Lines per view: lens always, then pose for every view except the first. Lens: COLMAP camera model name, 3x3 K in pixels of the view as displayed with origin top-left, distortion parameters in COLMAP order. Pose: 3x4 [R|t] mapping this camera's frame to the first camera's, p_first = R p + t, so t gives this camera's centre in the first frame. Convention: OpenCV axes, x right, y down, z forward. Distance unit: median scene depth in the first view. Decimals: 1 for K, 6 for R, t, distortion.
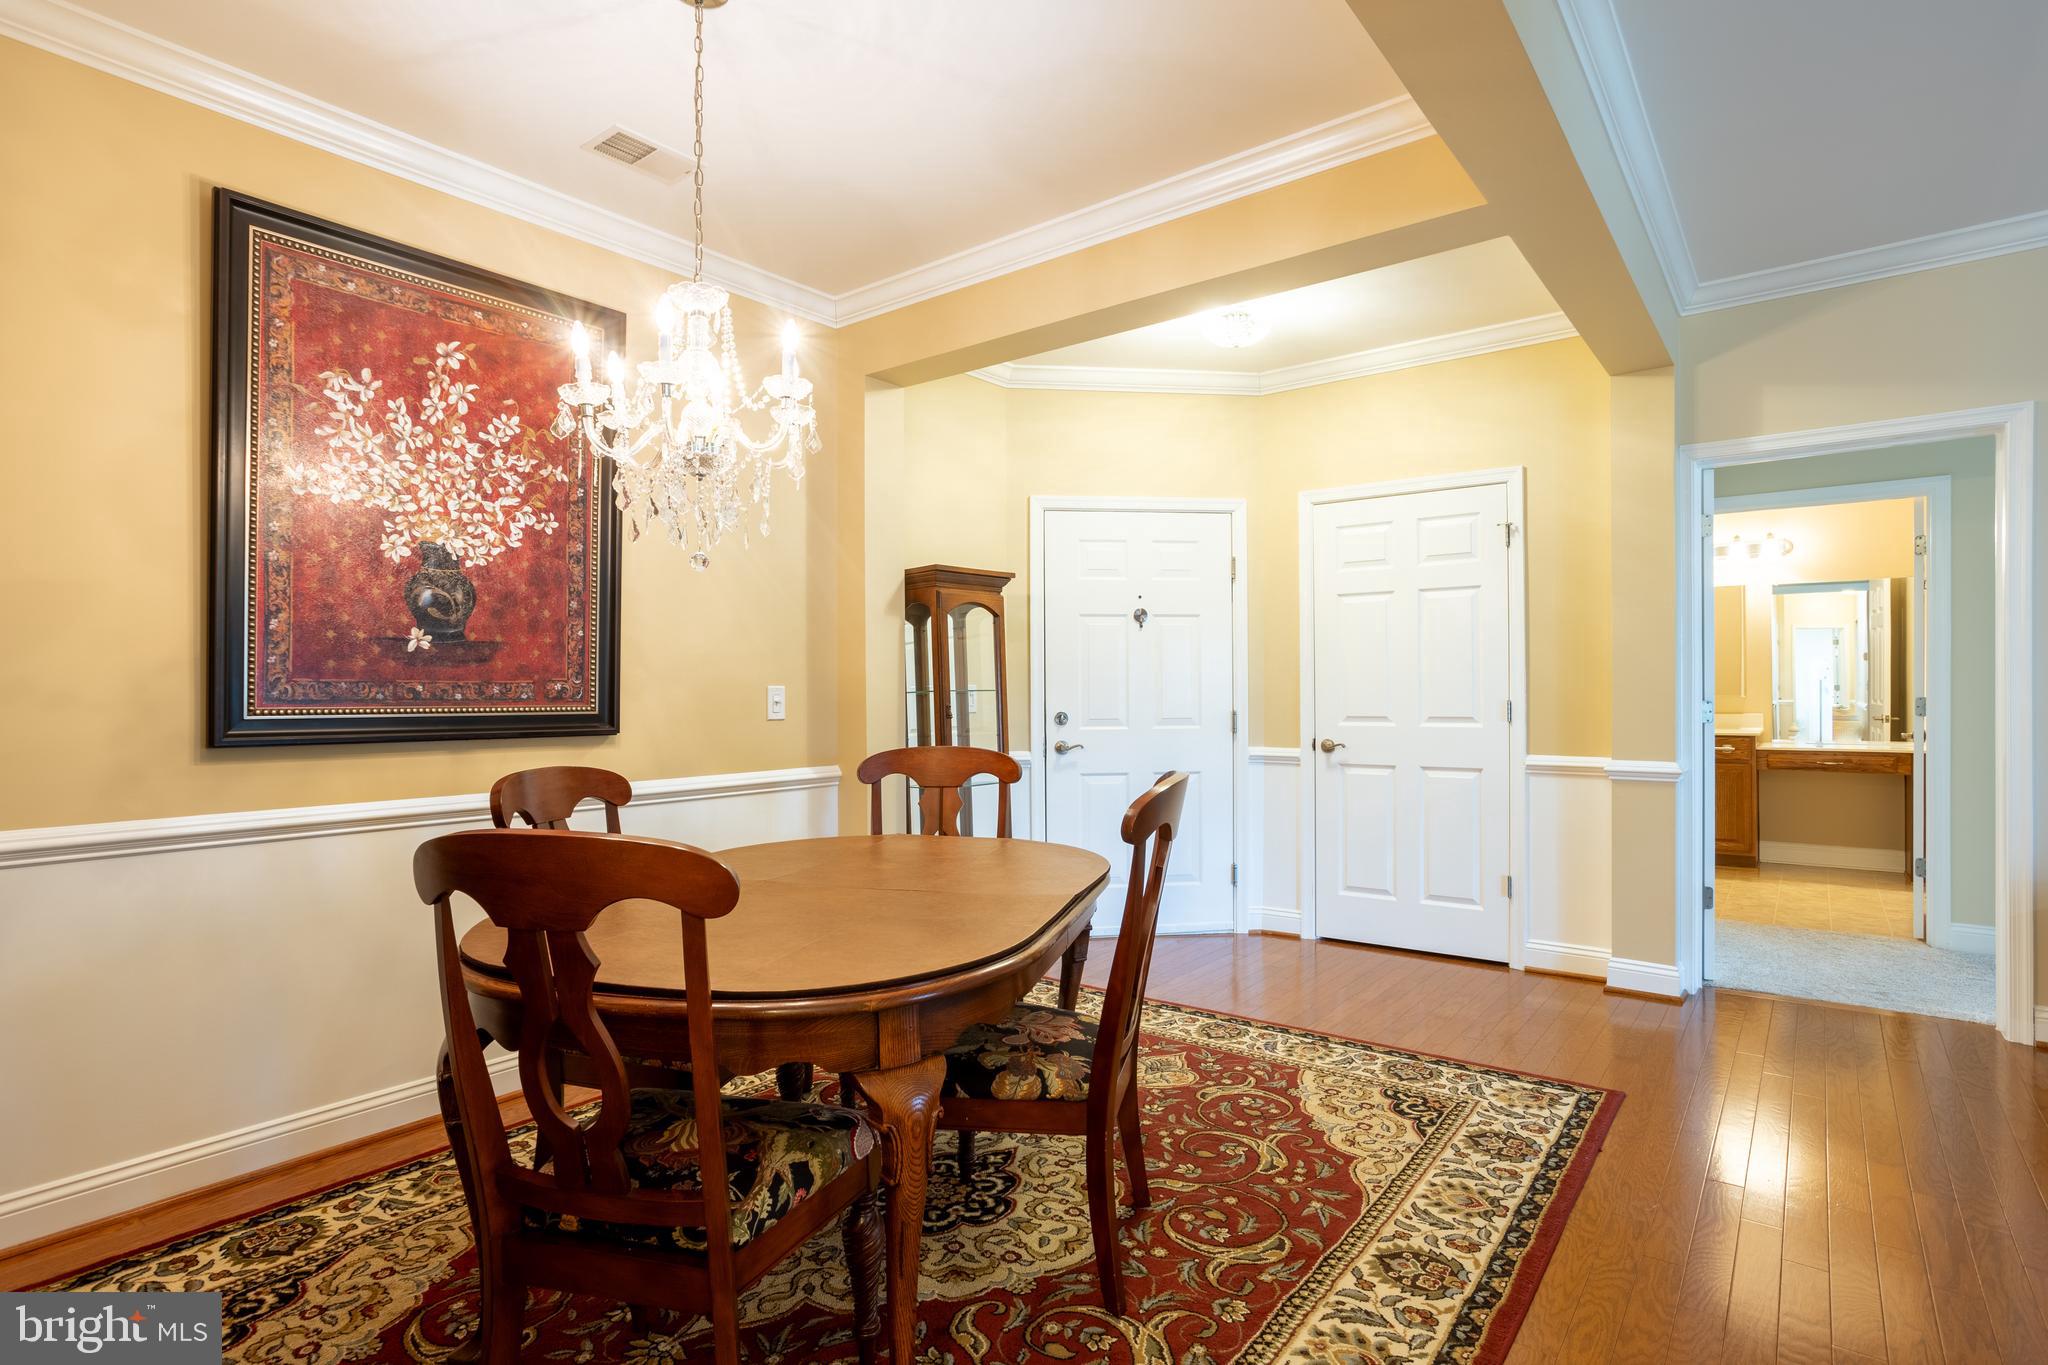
lens RADIAL K [[1031.6, 0, 1025.1], [0, 1031.6, 693.3], [0, 0, 1]] dist [-0.055220, 0.032236]
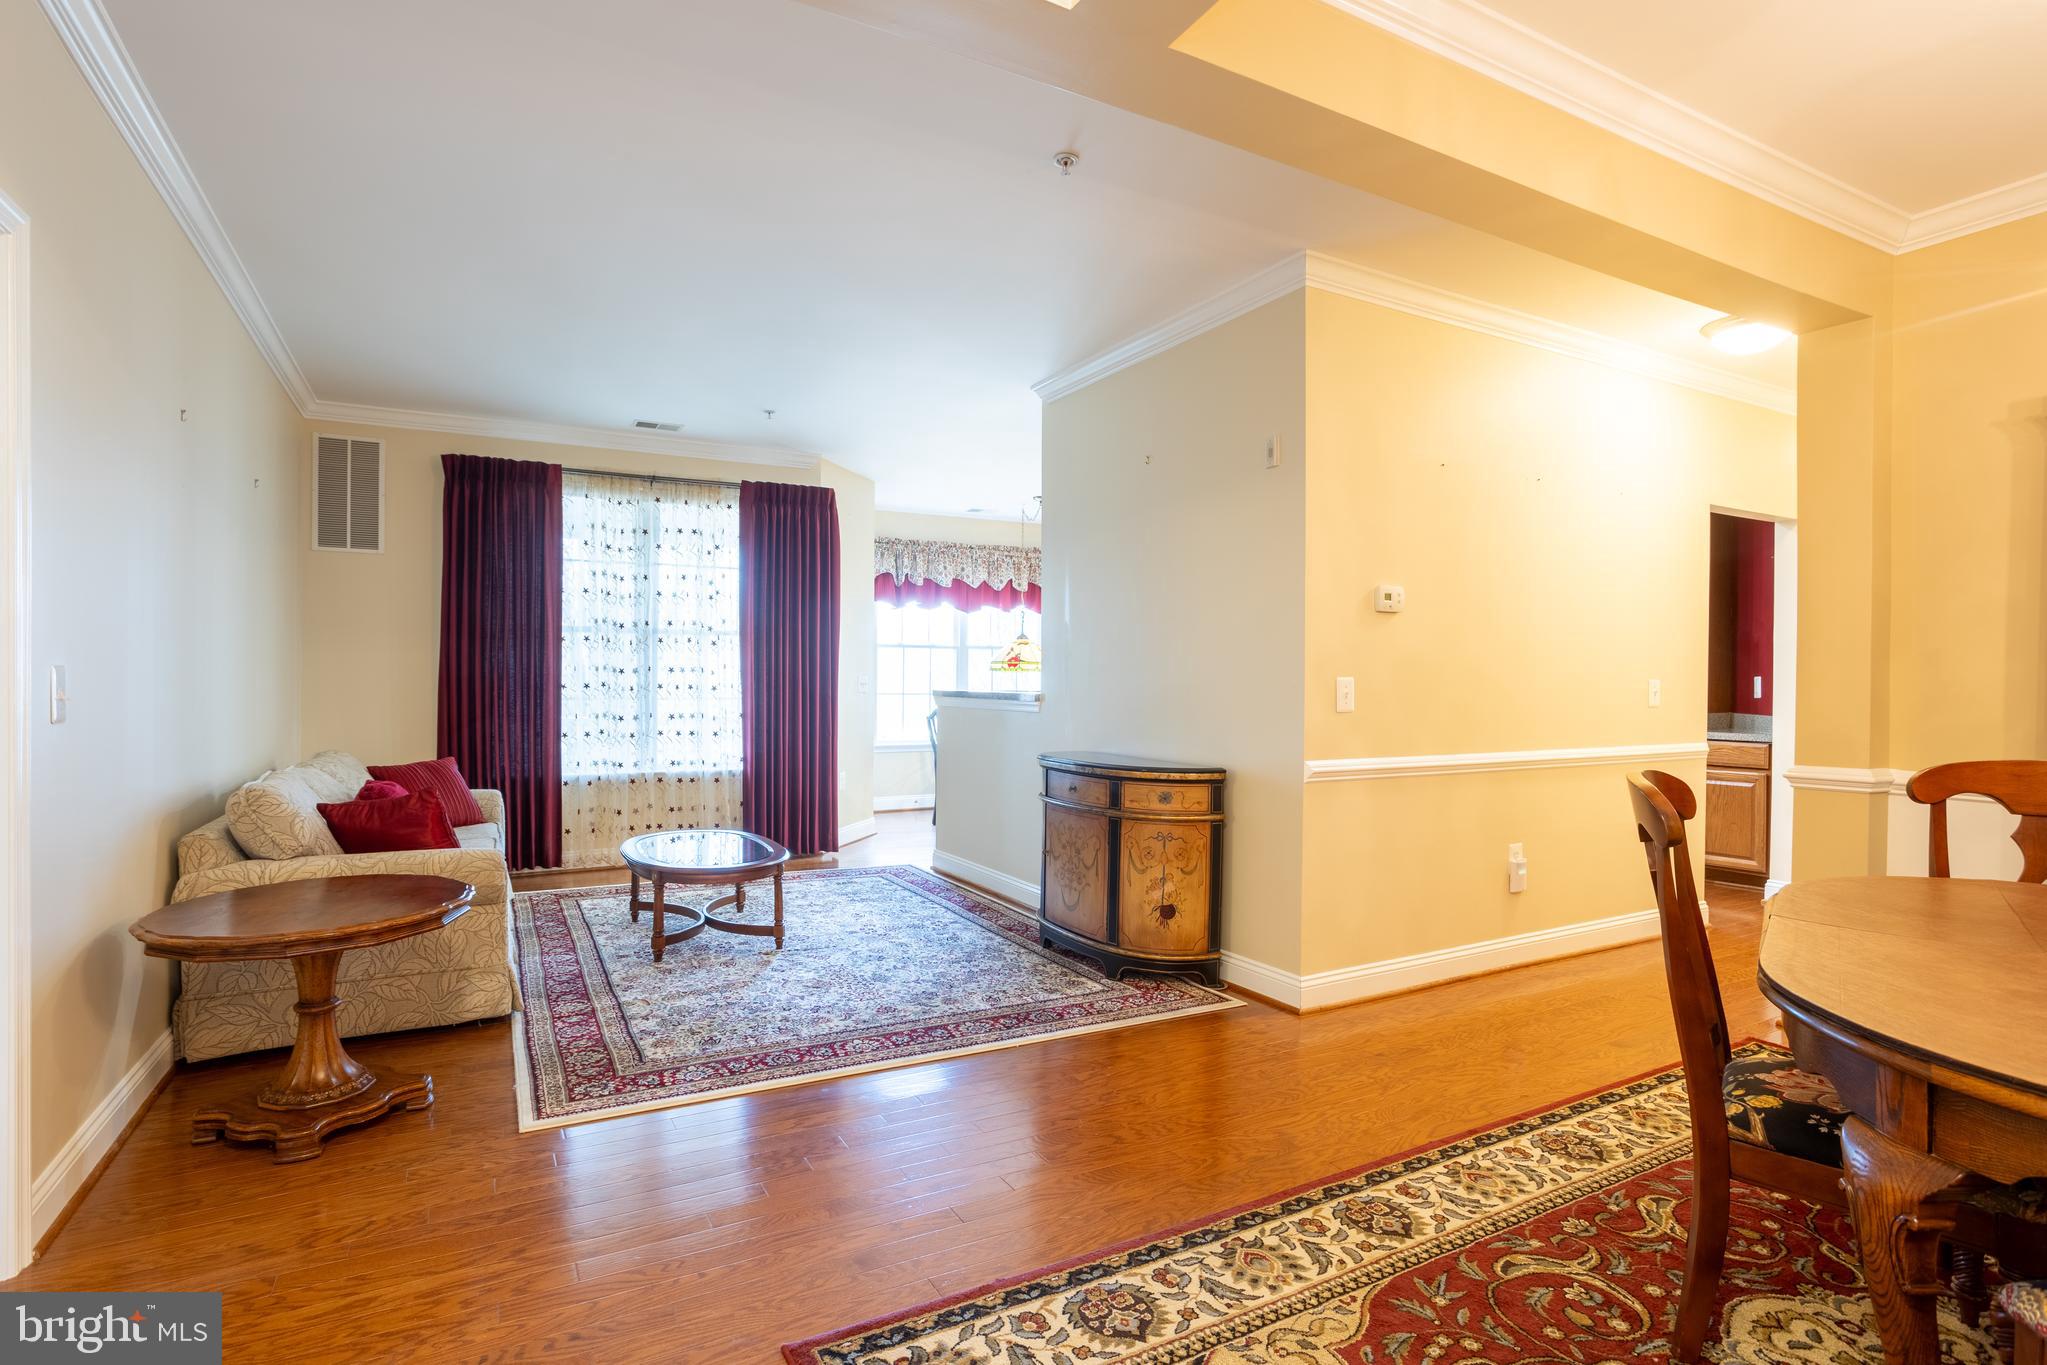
lens RADIAL K [[1031.1, 0, 1022.5], [0, 1031.1, 690.5], [0, 0, 1]] dist [-0.055220, 0.032236]
pose [[-0.920043, -0.002423, 0.391810, 0.253128], [0.003603, 0.999886, 0.014643, -0.011426], [-0.391801, 0.014884, -0.919930, 1.720912]]
